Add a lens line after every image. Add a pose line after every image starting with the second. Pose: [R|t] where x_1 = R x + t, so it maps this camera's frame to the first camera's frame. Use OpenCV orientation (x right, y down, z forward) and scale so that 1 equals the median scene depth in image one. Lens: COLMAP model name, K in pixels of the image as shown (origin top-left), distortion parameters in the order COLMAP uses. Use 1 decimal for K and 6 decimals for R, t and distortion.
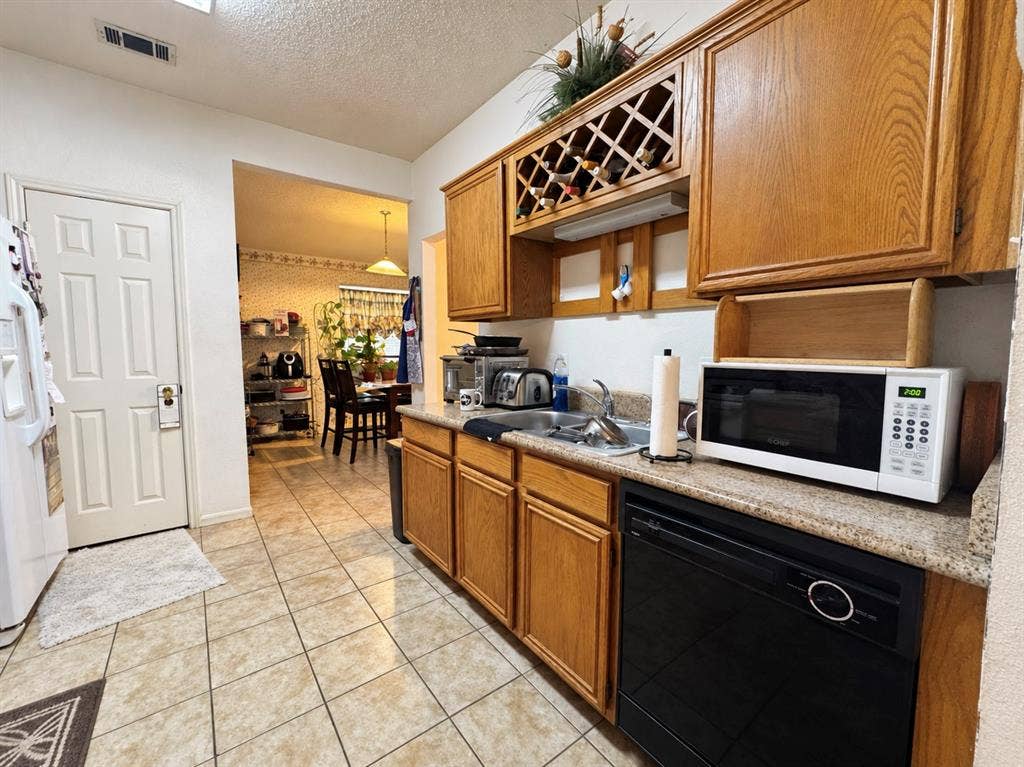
lens RADIAL K [[402.7, 0, 512.0], [0, 402.7, 383.5], [0, 0, 1]] dist [-0.000370, 0.000184]
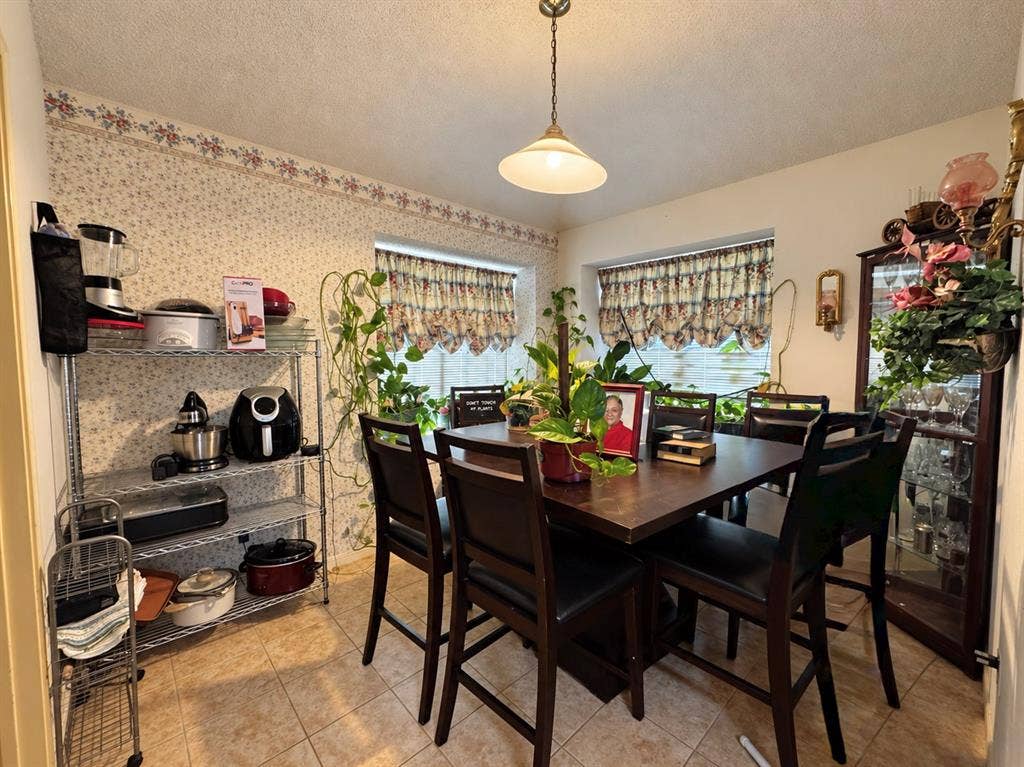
lens RADIAL K [[402.7, 0, 512.0], [0, 402.7, 383.5], [0, 0, 1]] dist [-0.000370, 0.000184]
pose [[0.996520, -0.005254, 0.083184, -0.399454], [0.006859, 0.999796, -0.019023, -0.086570], [-0.083068, 0.019527, 0.996353, 0.681729]]
